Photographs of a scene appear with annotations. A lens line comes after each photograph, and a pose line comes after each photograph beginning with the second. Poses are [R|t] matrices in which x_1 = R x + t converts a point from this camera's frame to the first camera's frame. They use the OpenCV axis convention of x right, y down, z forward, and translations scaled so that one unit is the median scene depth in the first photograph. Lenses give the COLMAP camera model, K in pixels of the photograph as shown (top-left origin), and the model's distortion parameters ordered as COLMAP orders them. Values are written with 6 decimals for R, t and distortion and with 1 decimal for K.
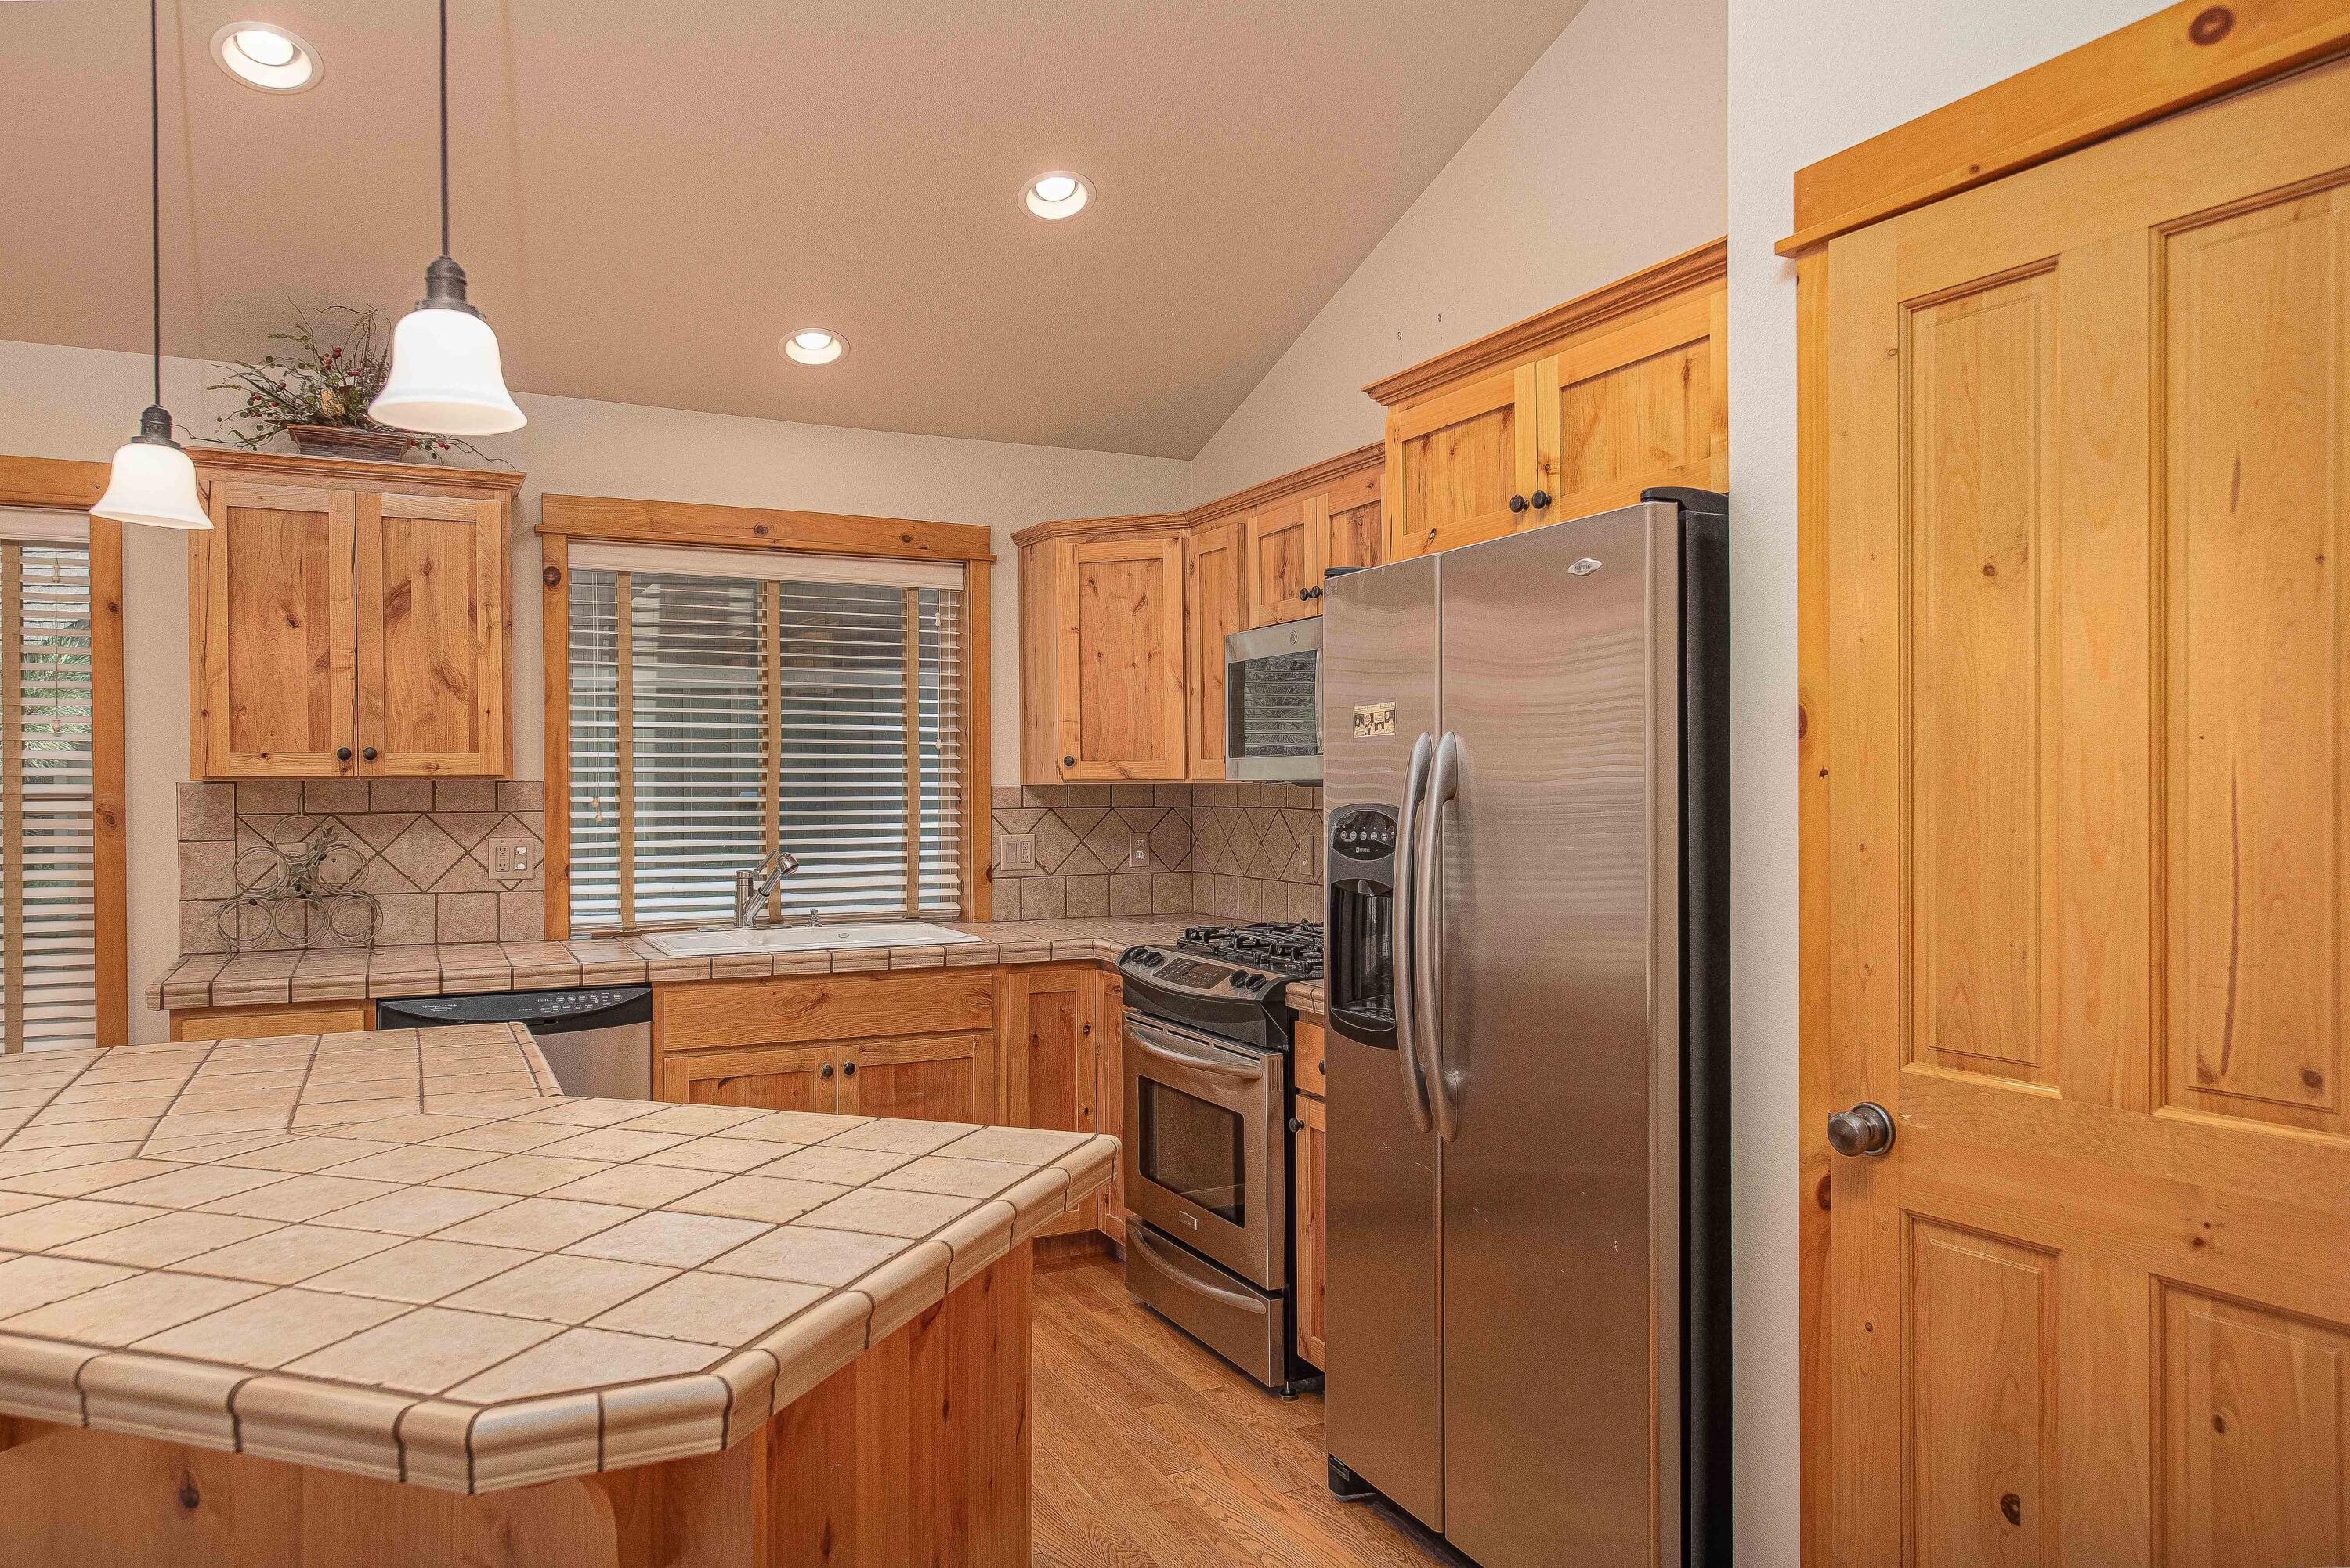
lens RADIAL K [[1573.8, 0, 1161.8], [0, 1573.8, 801.2], [0, 0, 1]] dist [0.007932, 0.004375]
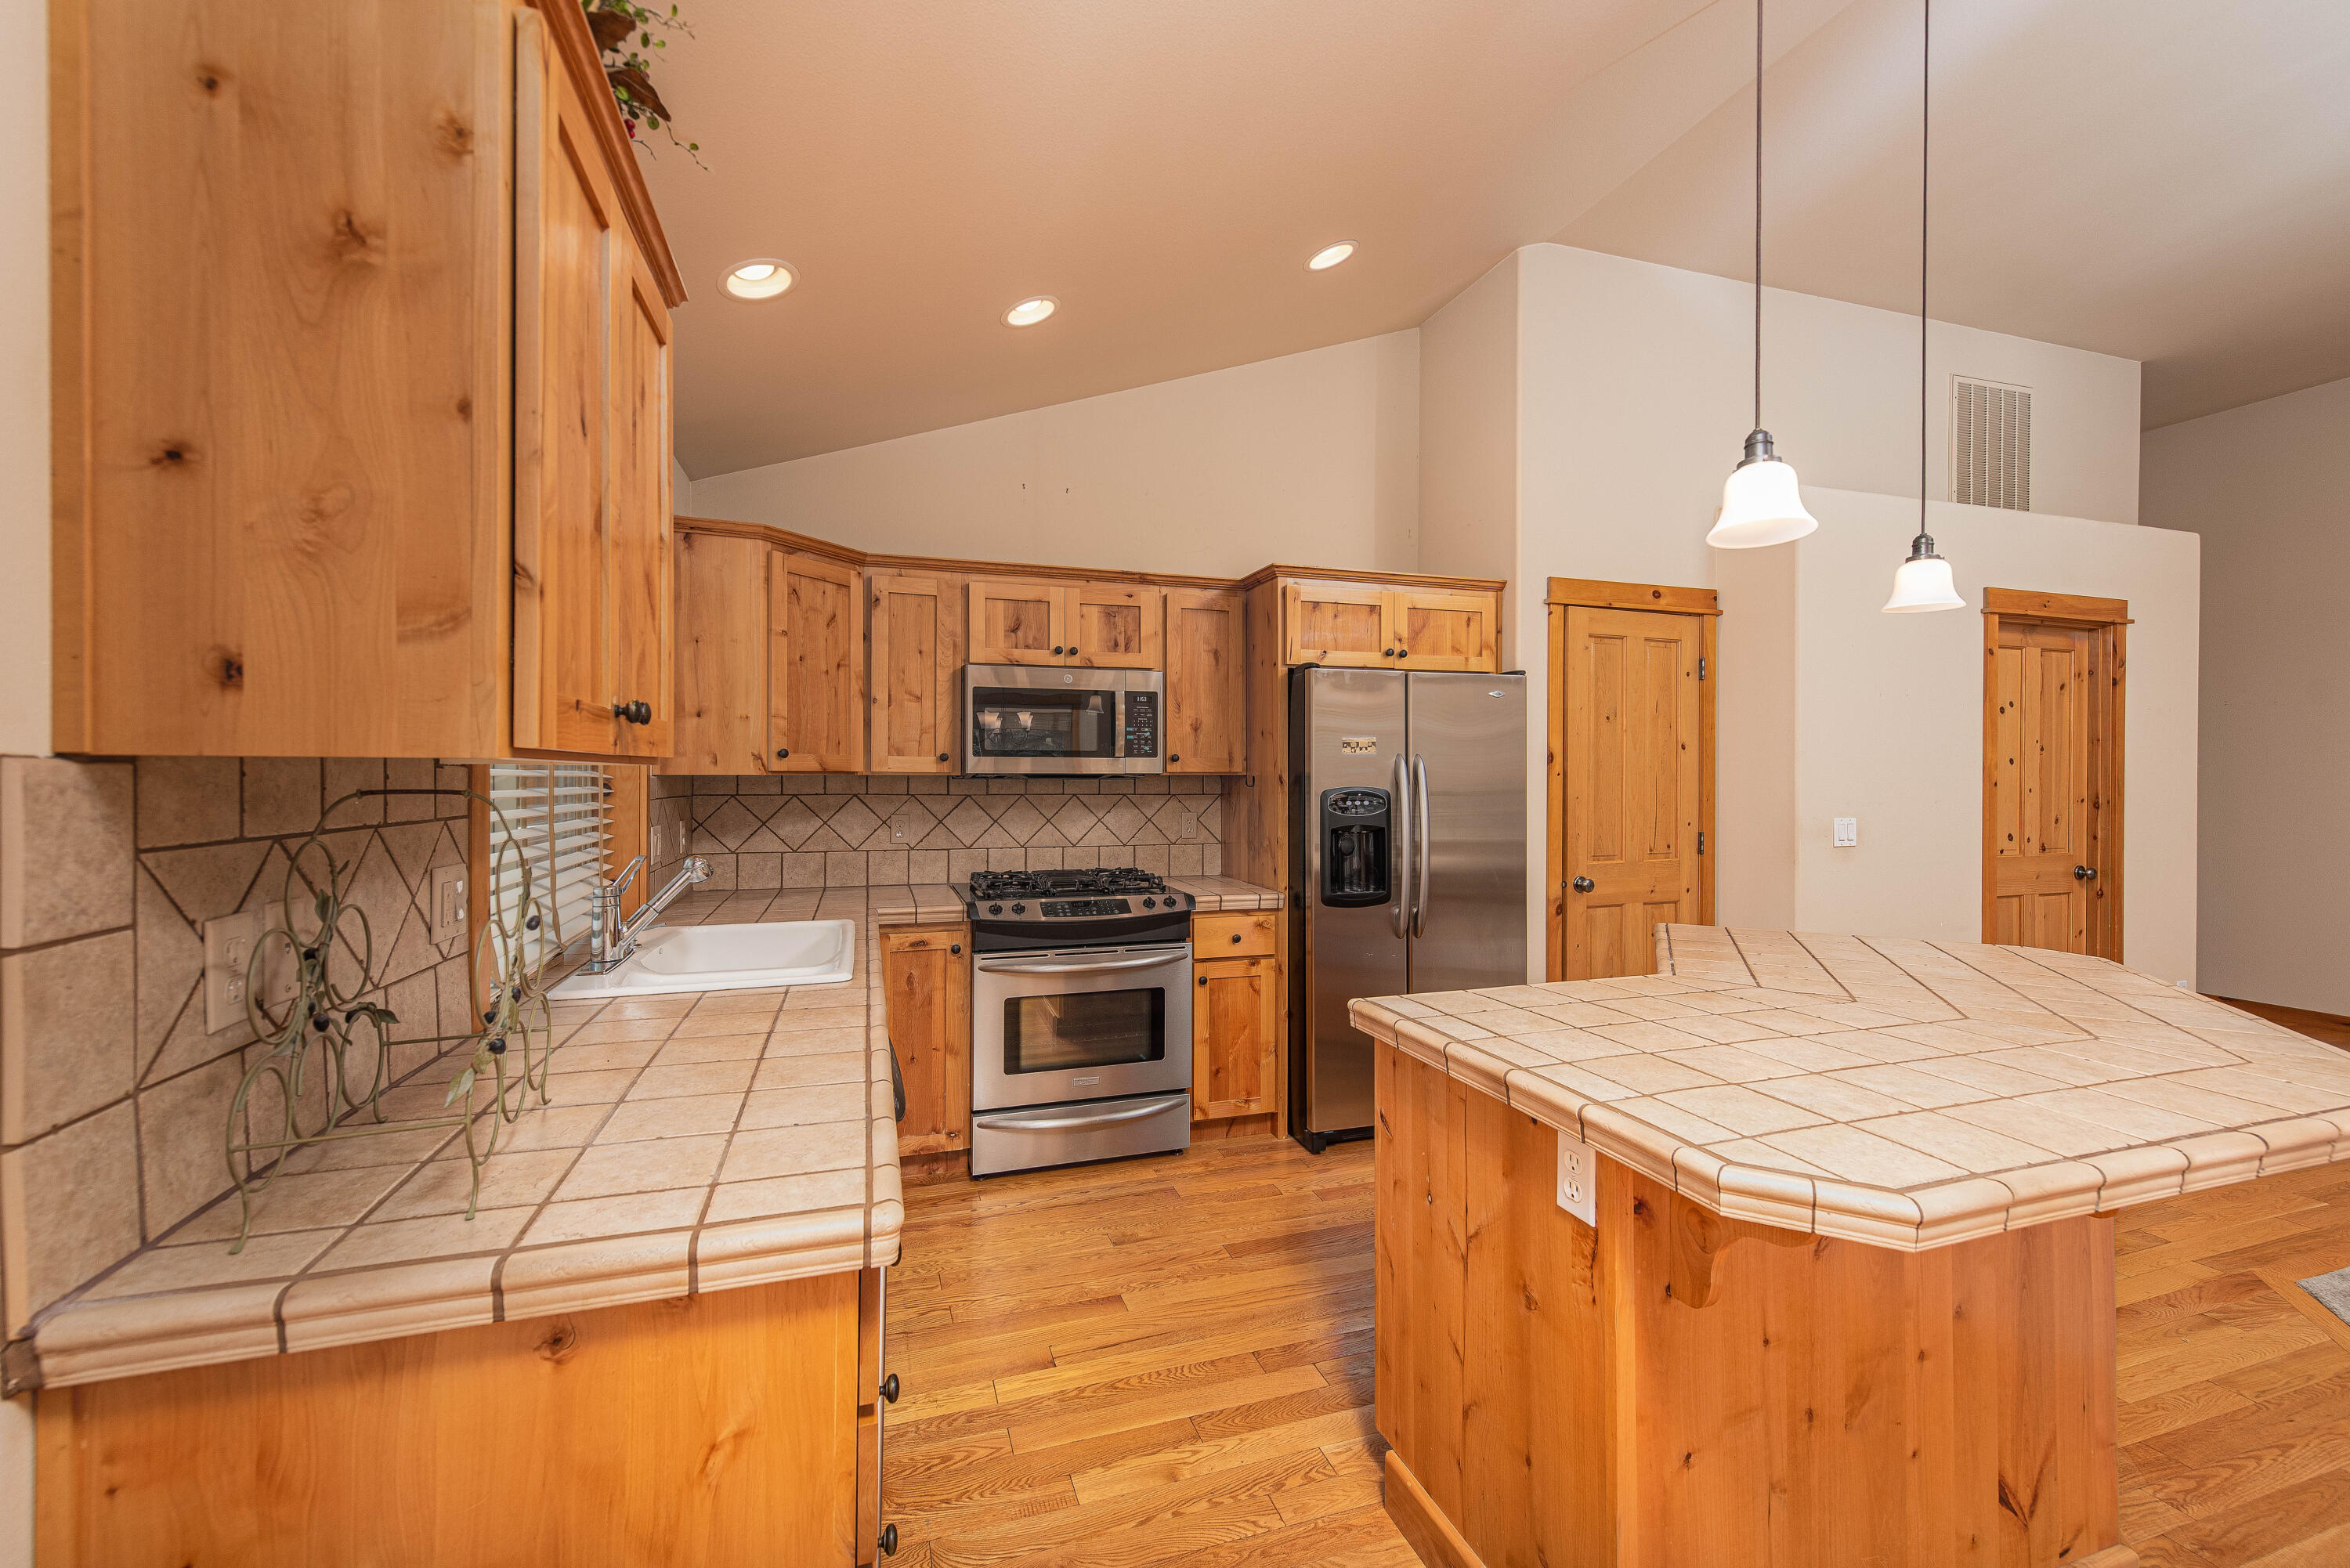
lens RADIAL K [[933.0, 0, 1171.5], [0, 933.0, 776.9], [0, 0, 1]] dist [0.006034, -0.000321]
pose [[0.138725, 0.003024, 0.990326, -0.710282], [0.007861, 0.999960, -0.004155, -0.005229], [-0.990300, 0.008361, 0.138696, 0.704198]]
